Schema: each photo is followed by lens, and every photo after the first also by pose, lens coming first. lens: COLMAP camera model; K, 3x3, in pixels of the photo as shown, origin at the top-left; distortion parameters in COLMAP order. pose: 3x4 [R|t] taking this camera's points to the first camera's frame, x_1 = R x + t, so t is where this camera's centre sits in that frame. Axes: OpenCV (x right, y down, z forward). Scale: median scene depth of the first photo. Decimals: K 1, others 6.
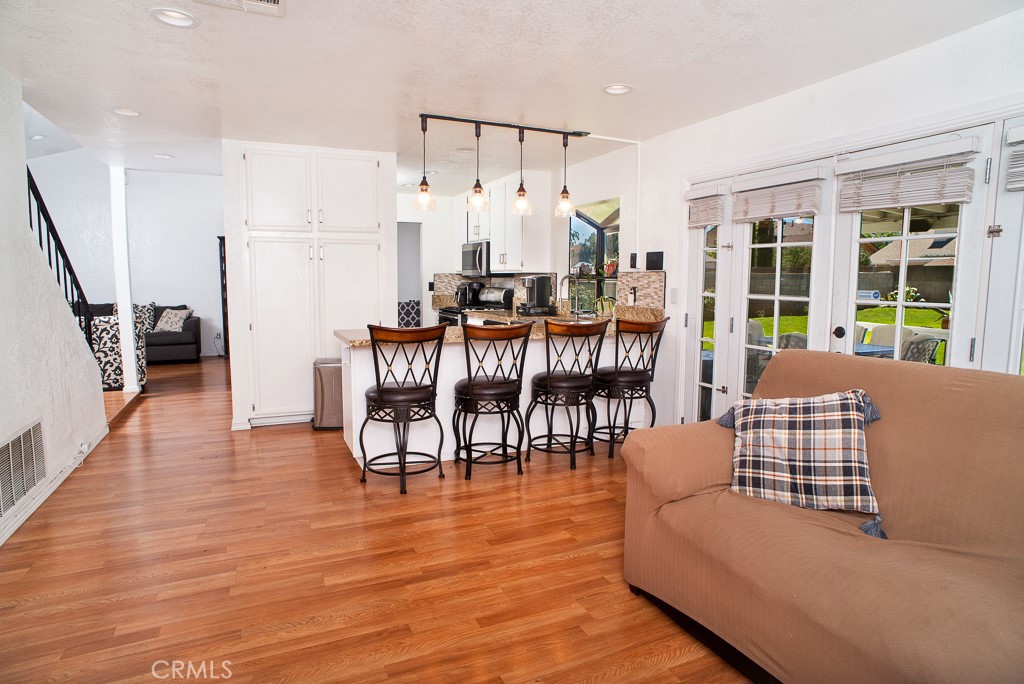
lens RADIAL K [[580.4, 0, 514.4], [0, 580.4, 338.6], [0, 0, 1]] dist [-0.090615, 0.063586]
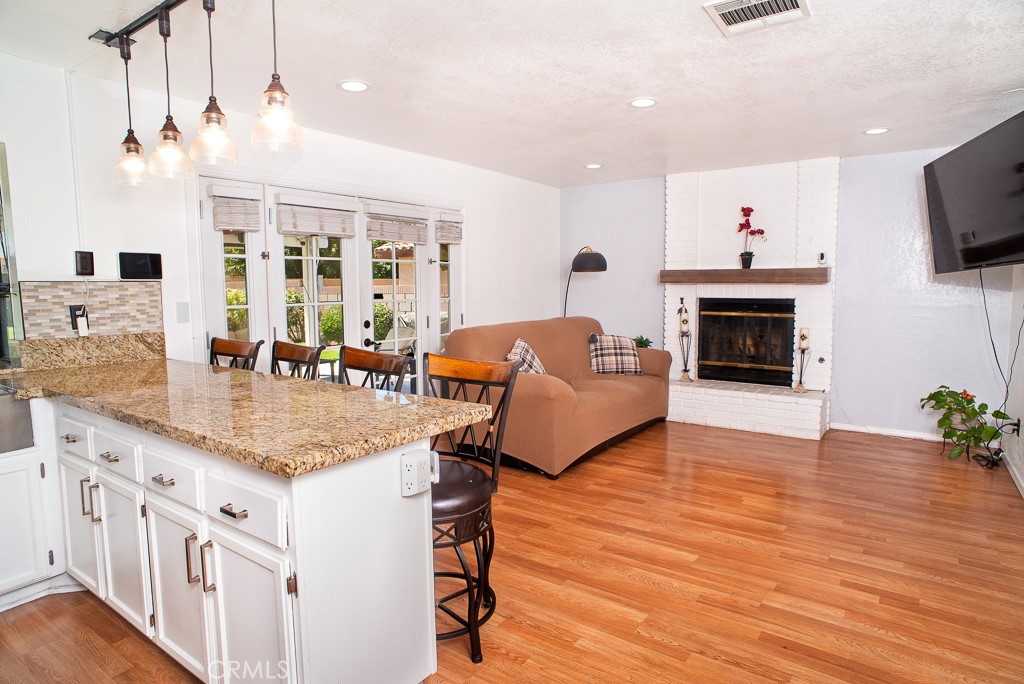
lens RADIAL K [[580.4, 0, 514.4], [0, 580.4, 338.6], [0, 0, 1]] dist [-0.090615, 0.063586]
pose [[-0.496393, -0.078160, 0.864572, -0.891717], [0.096388, 0.984818, 0.144371, -0.156947], [-0.862730, 0.154999, -0.481323, 1.456776]]
